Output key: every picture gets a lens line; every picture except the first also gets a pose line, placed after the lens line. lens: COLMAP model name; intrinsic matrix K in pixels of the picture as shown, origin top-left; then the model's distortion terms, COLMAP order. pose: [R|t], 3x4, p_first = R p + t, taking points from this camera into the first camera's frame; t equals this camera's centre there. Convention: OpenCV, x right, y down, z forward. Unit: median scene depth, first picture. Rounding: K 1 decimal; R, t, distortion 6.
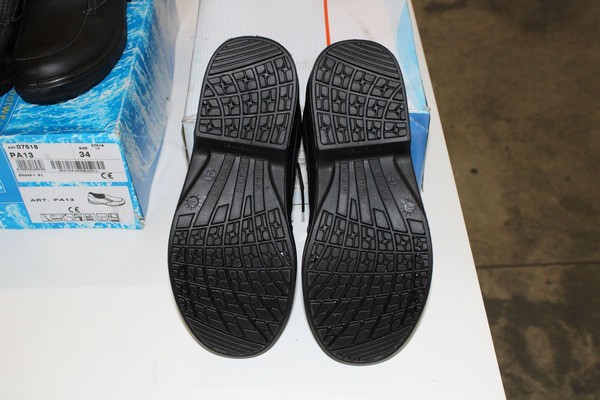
lens RADIAL K [[738.9, 0, 301.8], [0, 738.9, 200.2], [0, 0, 1]] dist [-0.072513, 0.074385]
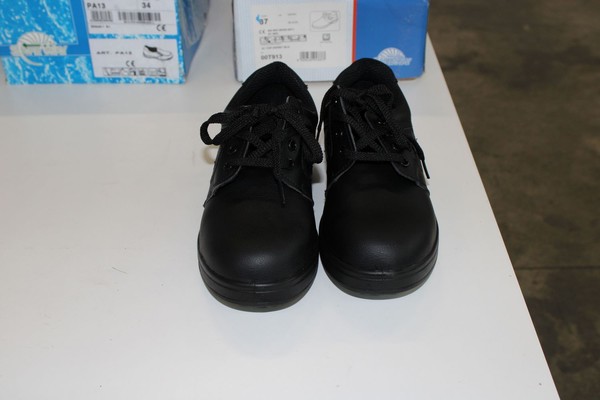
lens RADIAL K [[738.9, 0, 301.8], [0, 738.9, 200.2], [0, 0, 1]] dist [-0.072513, 0.074385]
pose [[0.999720, 0.023672, -0.000454, -0.015866], [-0.023362, 0.983153, -0.181288, 0.461151], [-0.003845, 0.181247, 0.983430, -0.178538]]
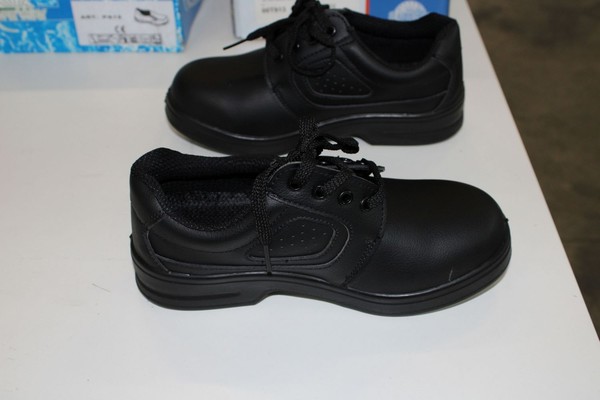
lens RADIAL K [[738.9, 0, 301.8], [0, 738.9, 200.2], [0, 0, 1]] dist [-0.072513, 0.074385]
pose [[0.999683, 0.021440, -0.013185, -0.026761], [-0.022875, 0.992432, -0.120649, 0.386414], [0.010499, 0.120912, 0.992608, -0.028110]]
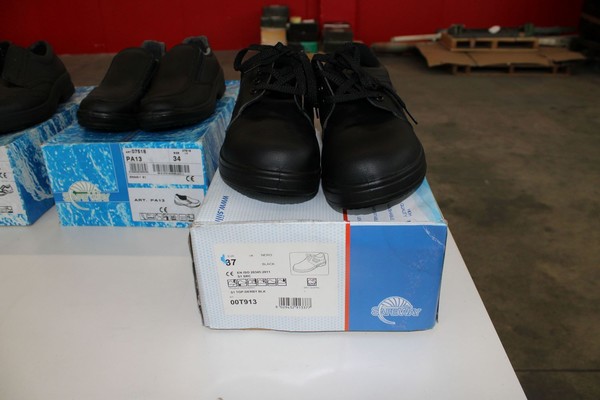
lens RADIAL K [[495.1, 0, 300.2], [0, 495.1, 199.3], [0, 0, 1]] dist [-0.148075, 0.112869]
pose [[0.997637, 0.029940, -0.061845, 0.003995], [-0.050619, 0.928898, -0.366860, 0.324086], [0.046464, 0.369123, 0.928218, 0.146876]]
